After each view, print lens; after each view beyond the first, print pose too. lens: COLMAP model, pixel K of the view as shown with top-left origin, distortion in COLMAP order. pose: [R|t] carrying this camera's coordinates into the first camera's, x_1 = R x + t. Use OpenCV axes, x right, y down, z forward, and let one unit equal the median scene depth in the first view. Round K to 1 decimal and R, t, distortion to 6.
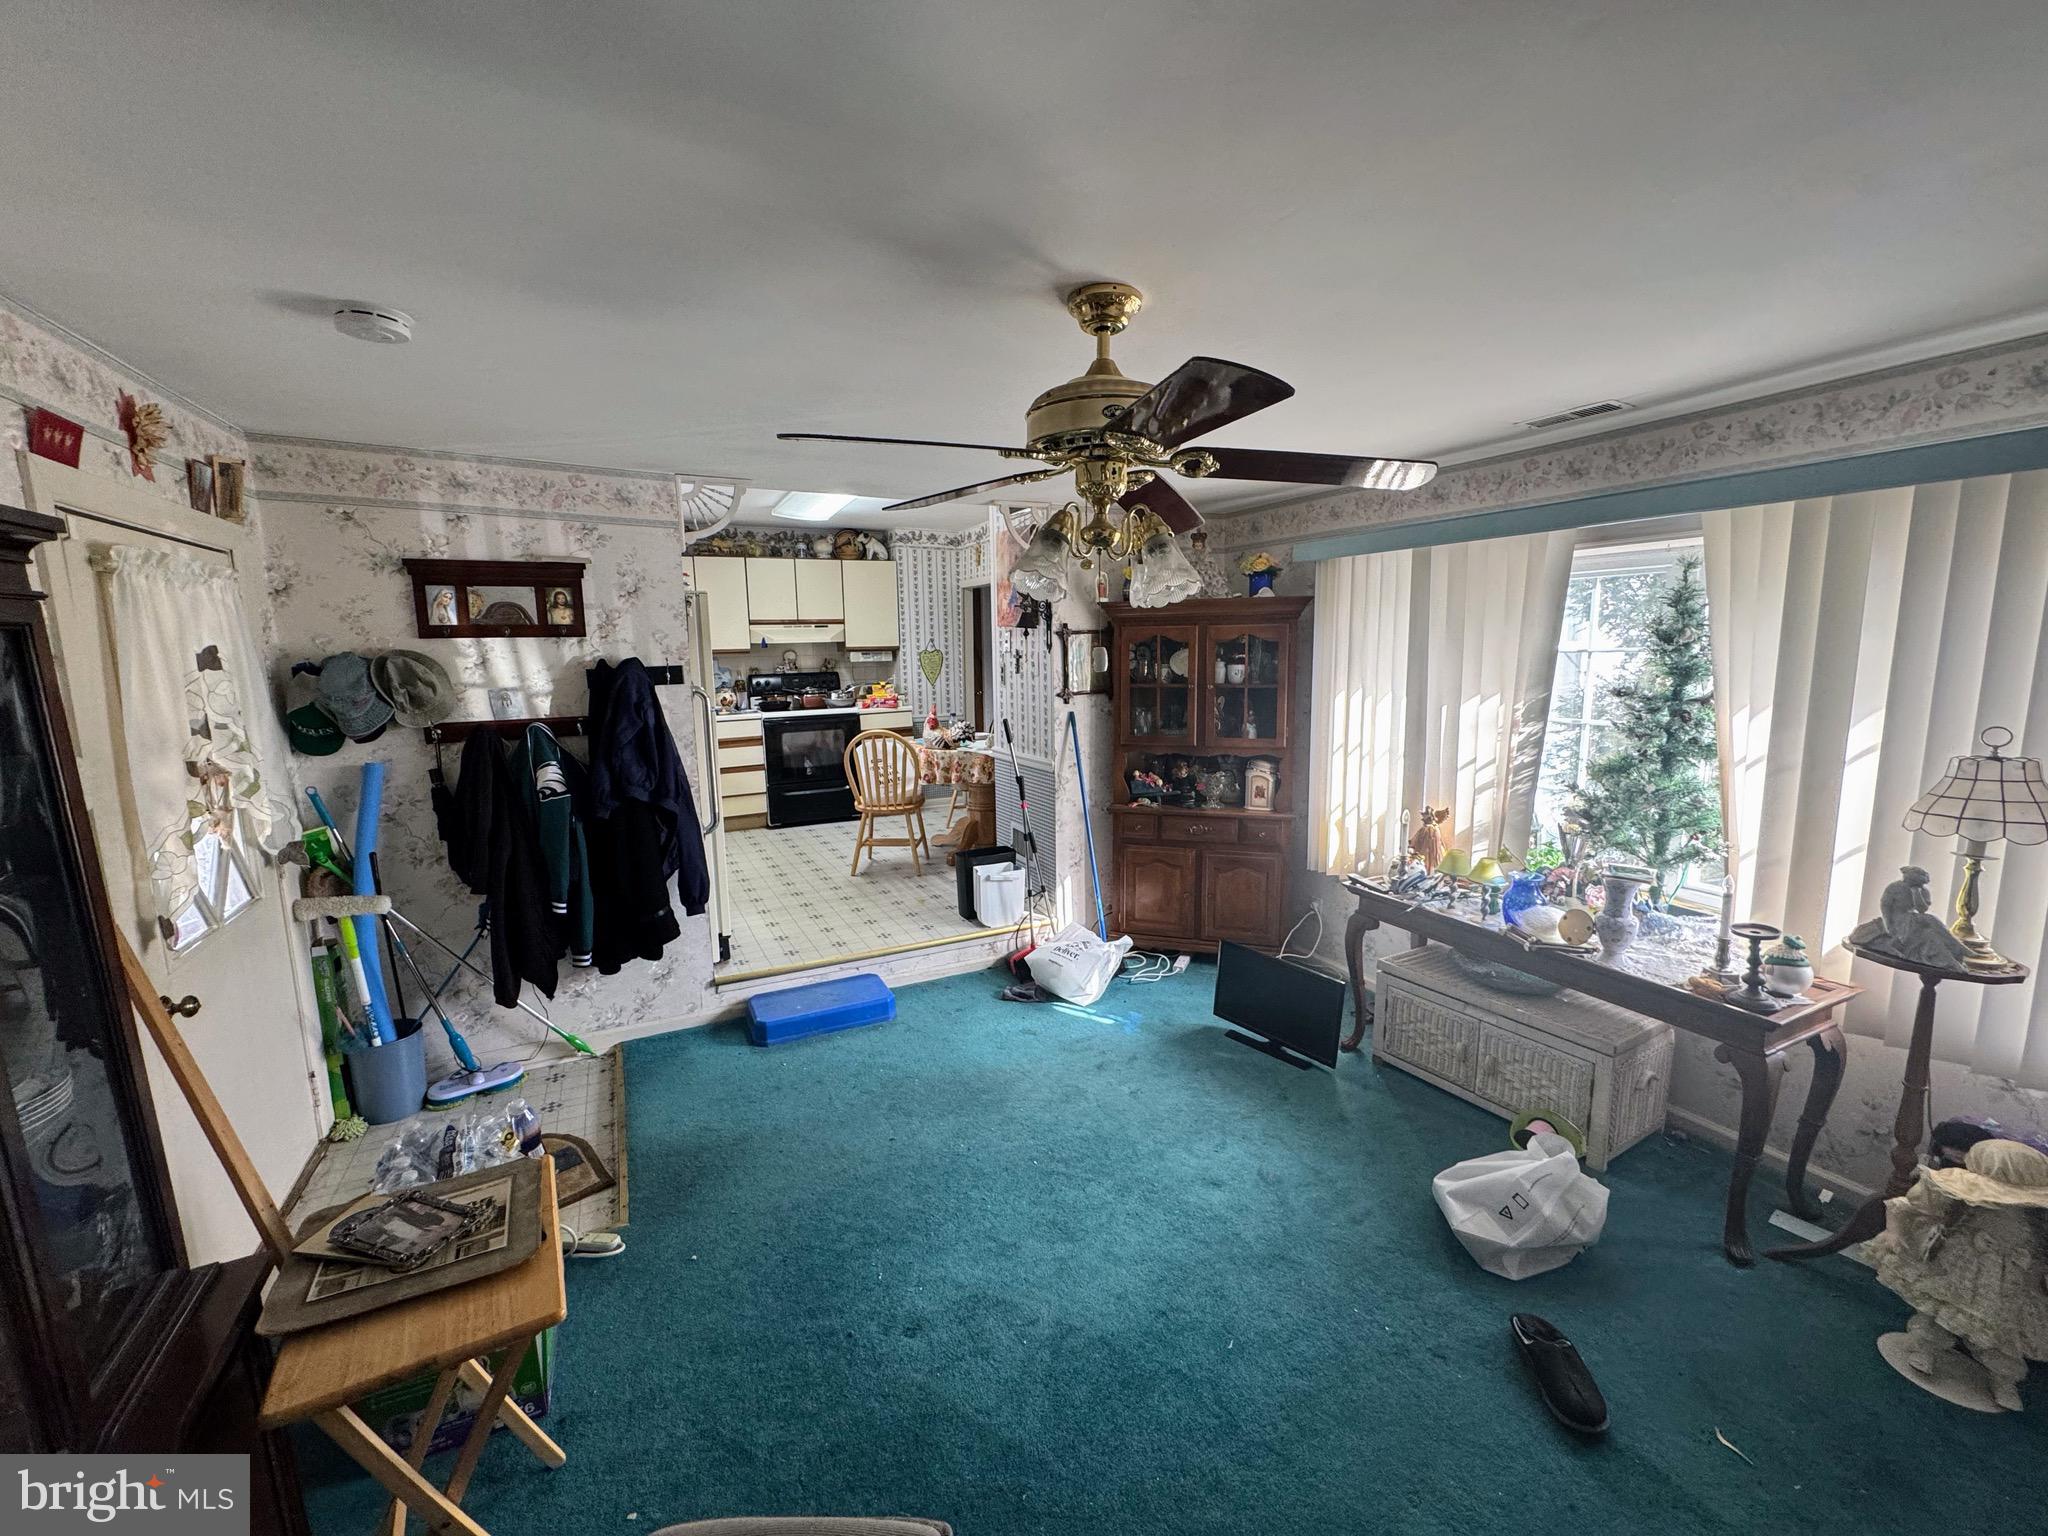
lens RADIAL K [[819.3, 0, 1021.5], [0, 819.3, 765.4], [0, 0, 1]] dist [-0.000324, -0.000509]
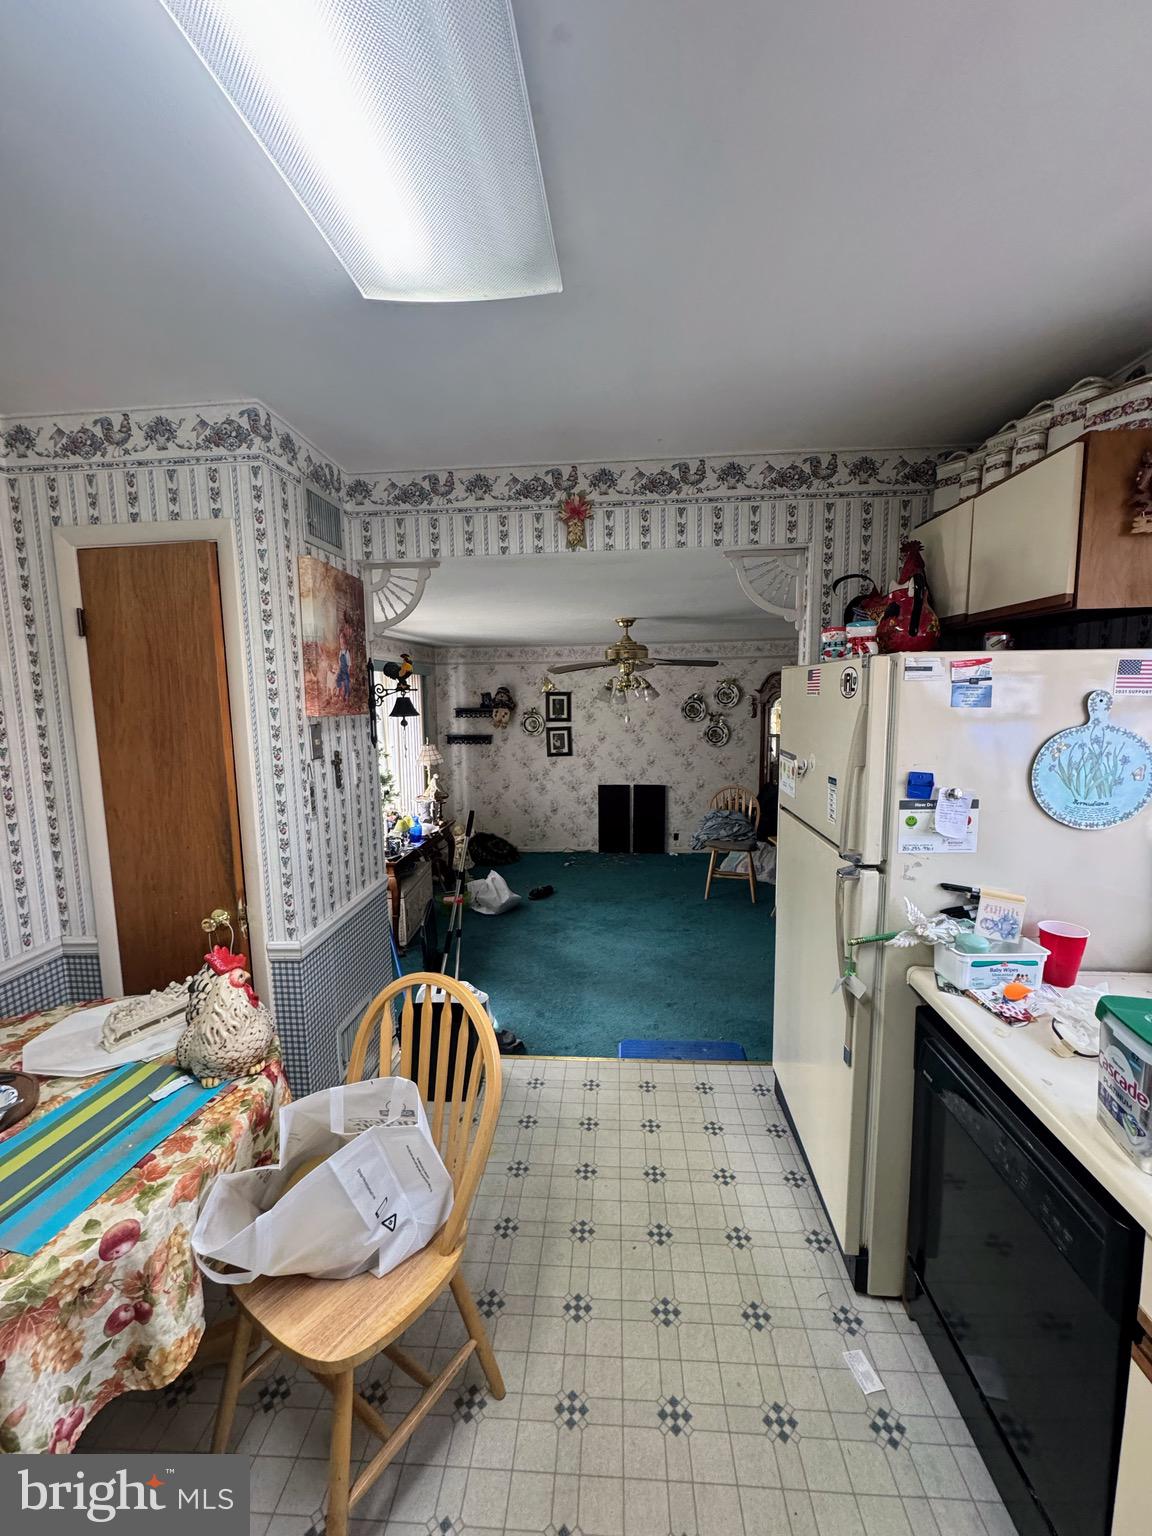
lens RADIAL K [[614.4, 0, 576.6], [0, 614.4, 766.5], [0, 0, 1]] dist [-0.000324, -0.000509]
pose [[-0.853928, -0.034949, 0.519216, -0.431205], [0.108477, 0.963869, 0.243286, -0.233049], [-0.508959, 0.264072, -0.819284, 1.329916]]
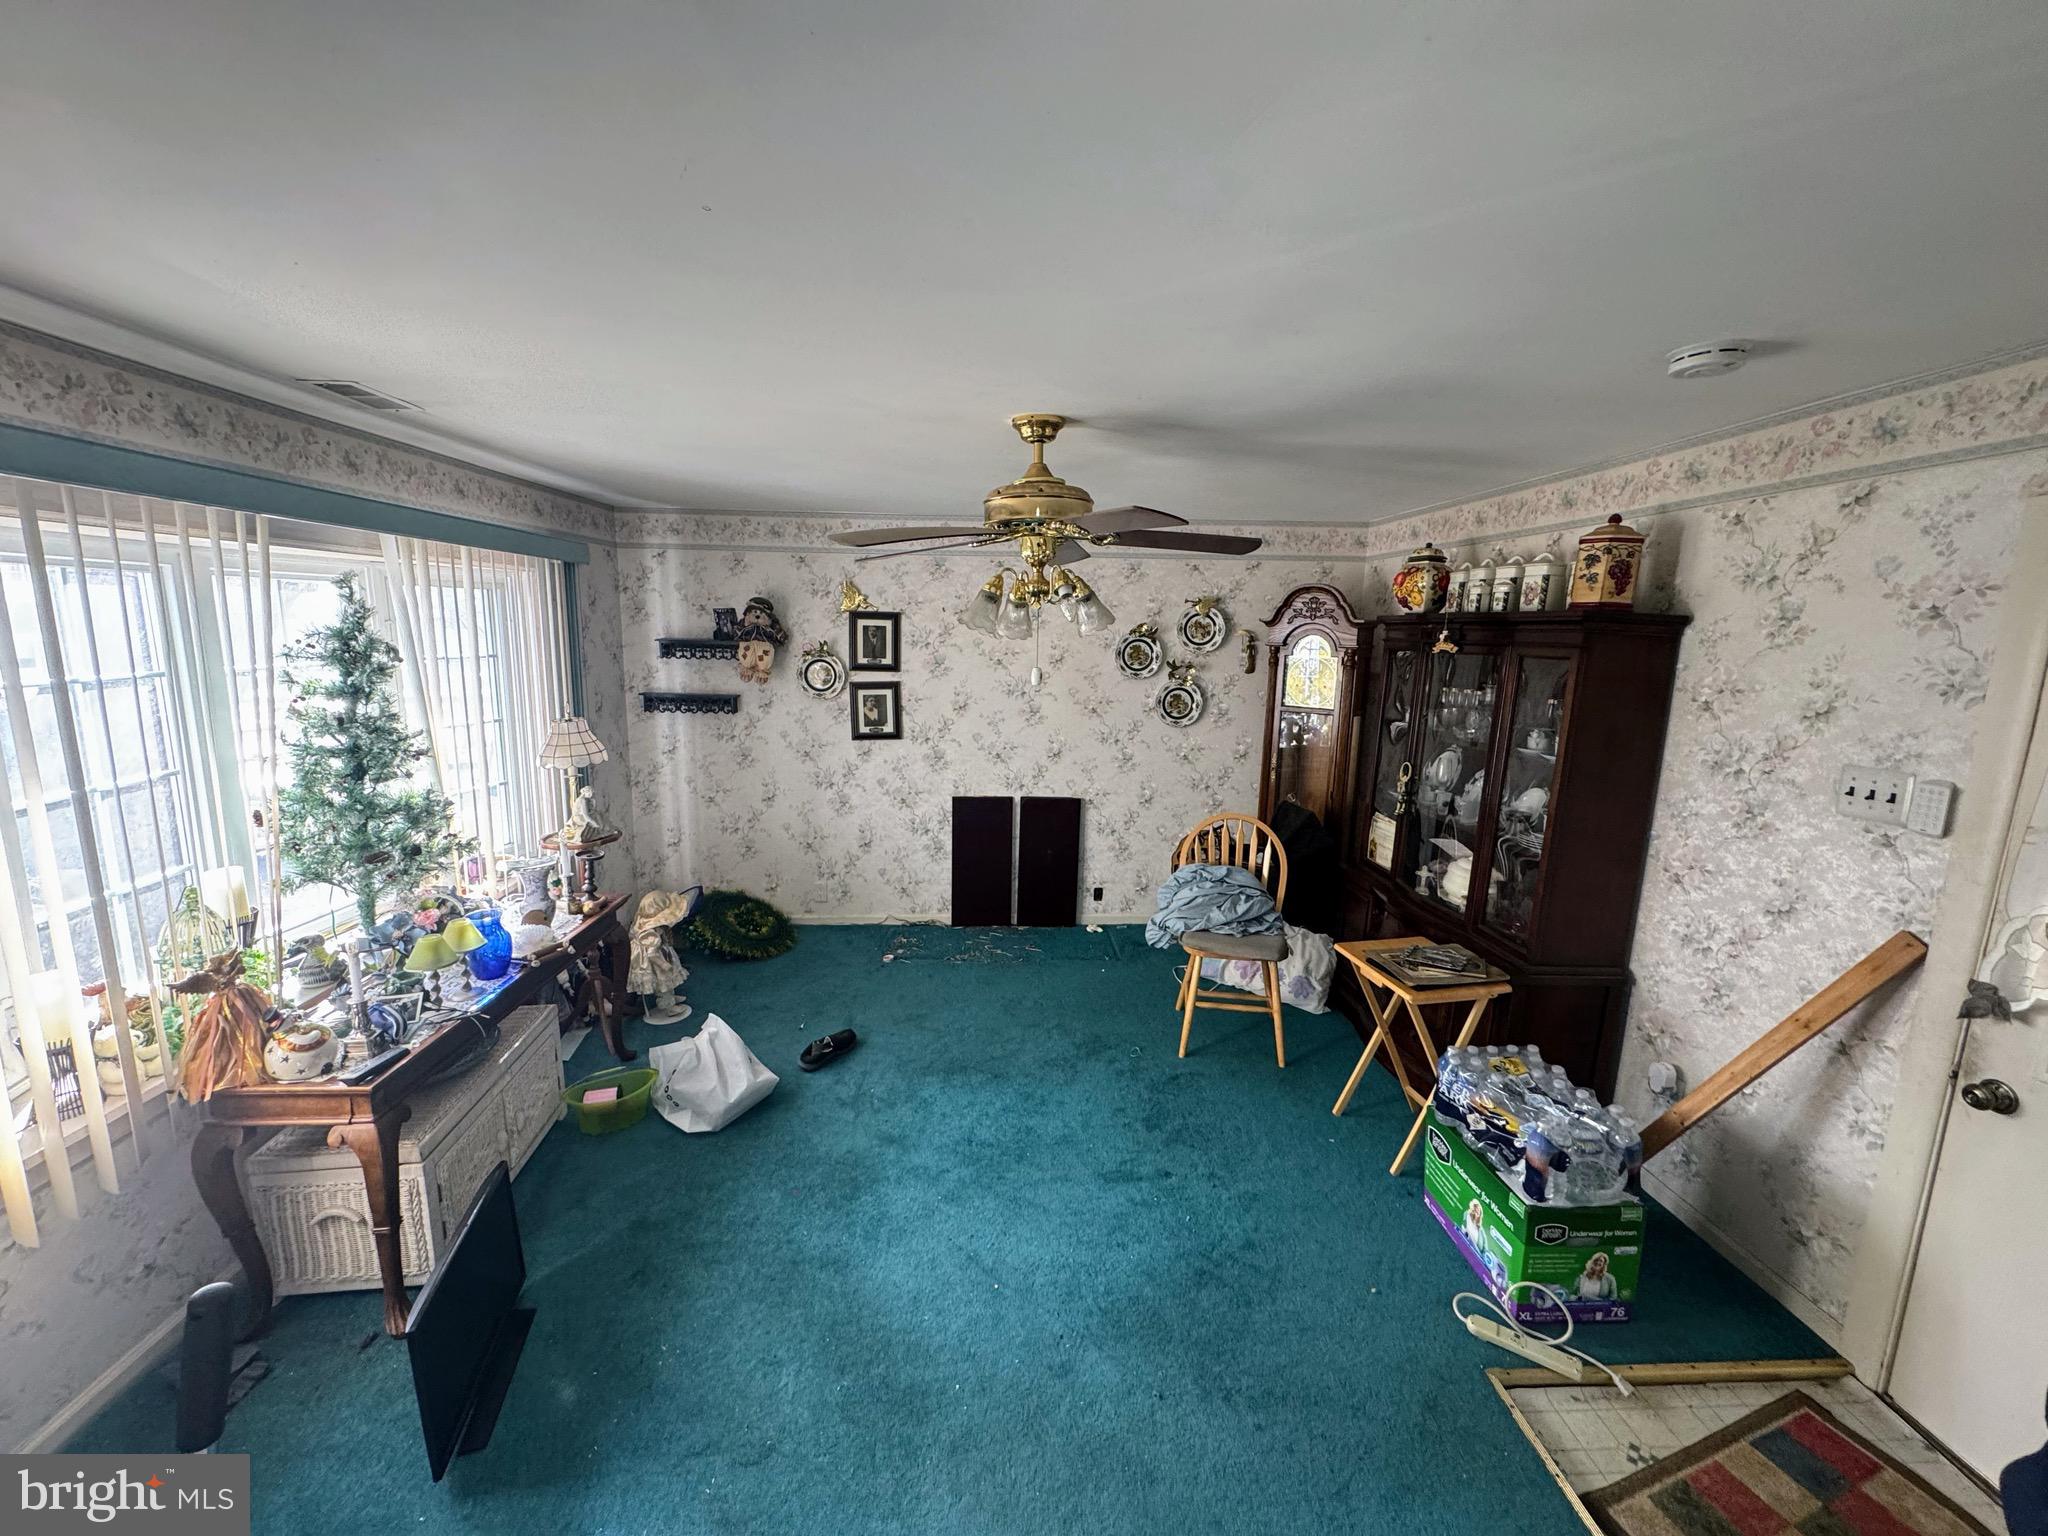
lens RADIAL K [[819.3, 0, 1017.7], [0, 819.3, 767.3], [0, 0, 1]] dist [-0.000324, -0.000509]
pose [[-0.912602, -0.069720, 0.402862, -0.336381], [0.061225, 0.950937, 0.303266, -0.205316], [-0.404240, 0.301426, -0.863558, 1.175706]]
